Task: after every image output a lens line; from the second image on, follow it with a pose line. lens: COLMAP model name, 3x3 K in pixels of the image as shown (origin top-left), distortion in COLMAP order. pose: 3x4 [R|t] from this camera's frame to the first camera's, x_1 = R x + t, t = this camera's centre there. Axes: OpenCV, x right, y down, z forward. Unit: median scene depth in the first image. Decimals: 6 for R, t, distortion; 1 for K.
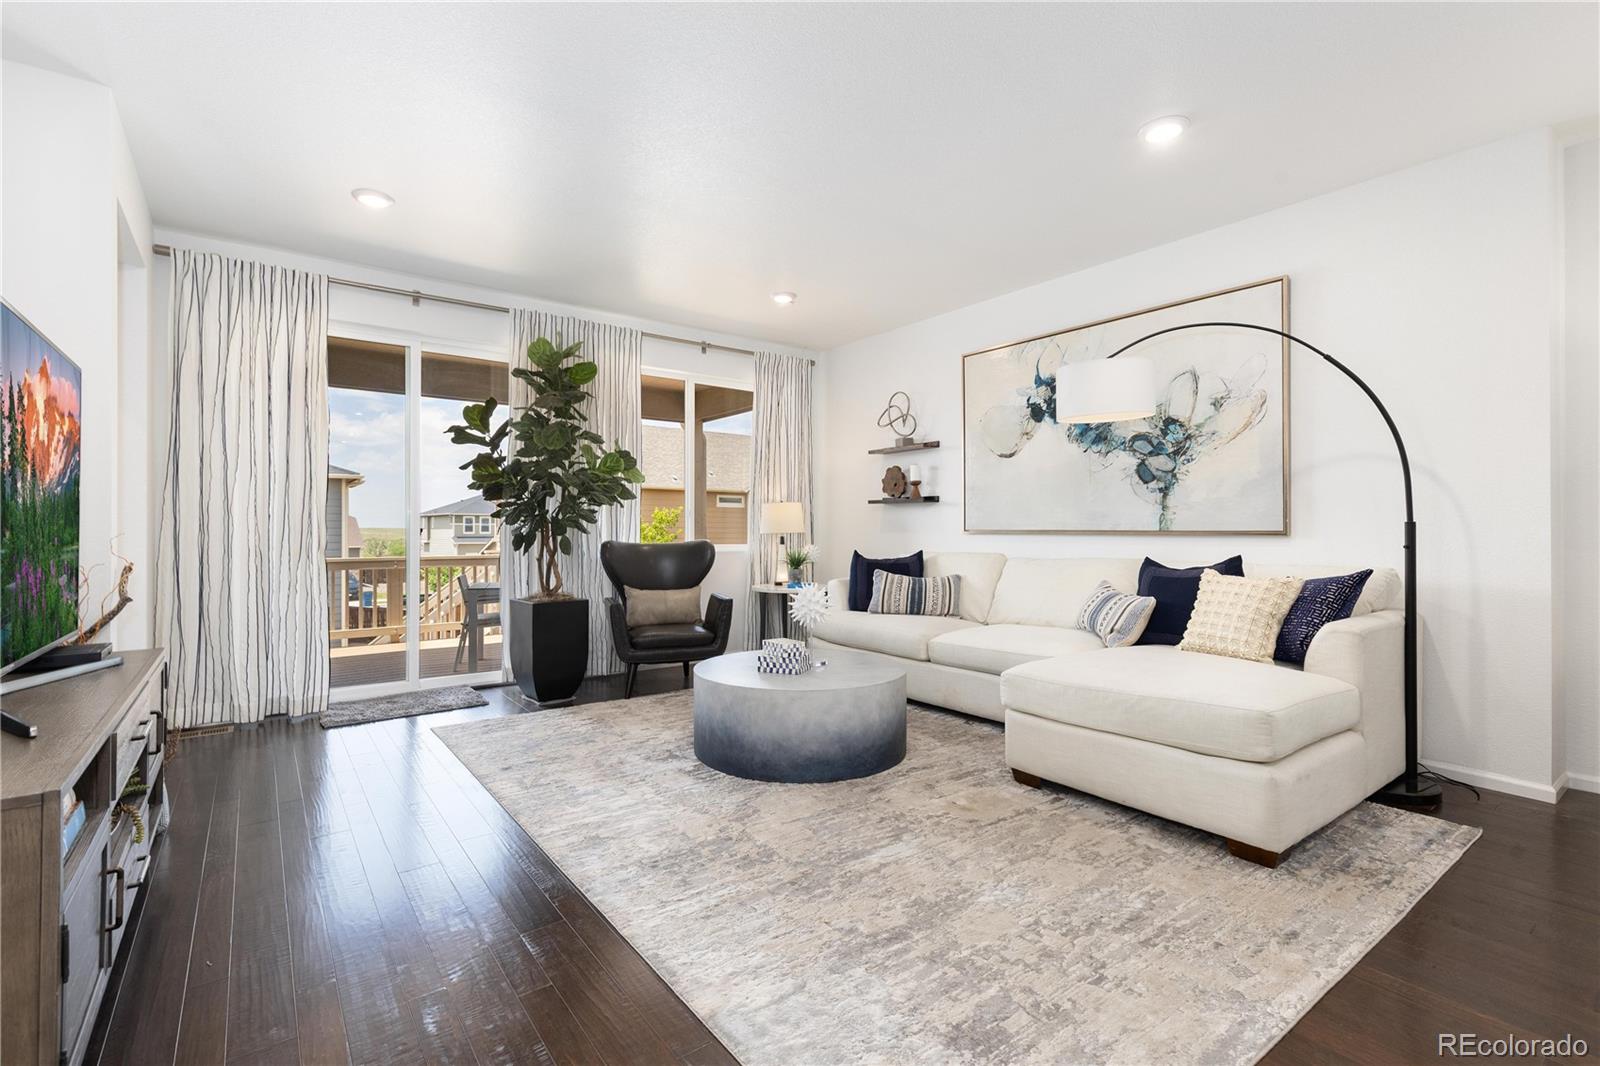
lens RADIAL K [[719.0, 0, 791.5], [0, 719.0, 522.8], [0, 0, 1]] dist [0.008863, -0.003310]
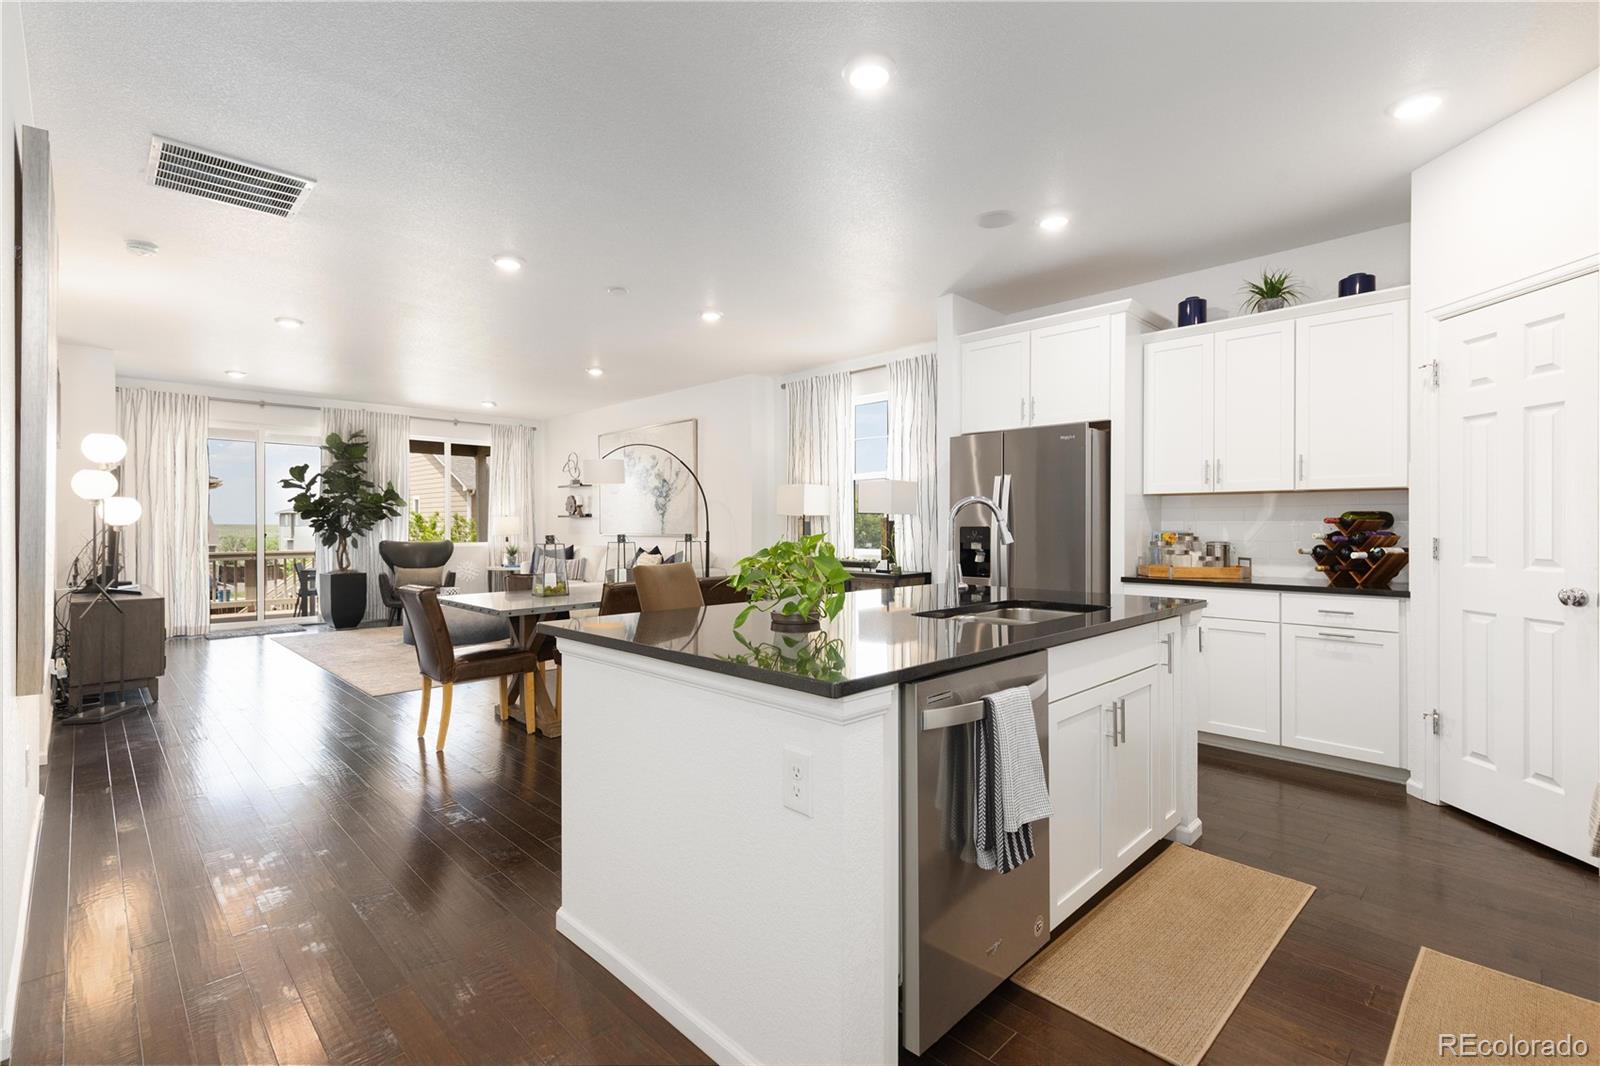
lens RADIAL K [[719.0, 0, 793.4], [0, 719.0, 523.2], [0, 0, 1]] dist [0.008863, -0.003310]
pose [[0.990294, -0.000649, 0.138988, 0.521511], [-0.000026, 0.999988, 0.004855, -0.026391], [-0.138990, -0.004812, 0.990282, -0.930270]]
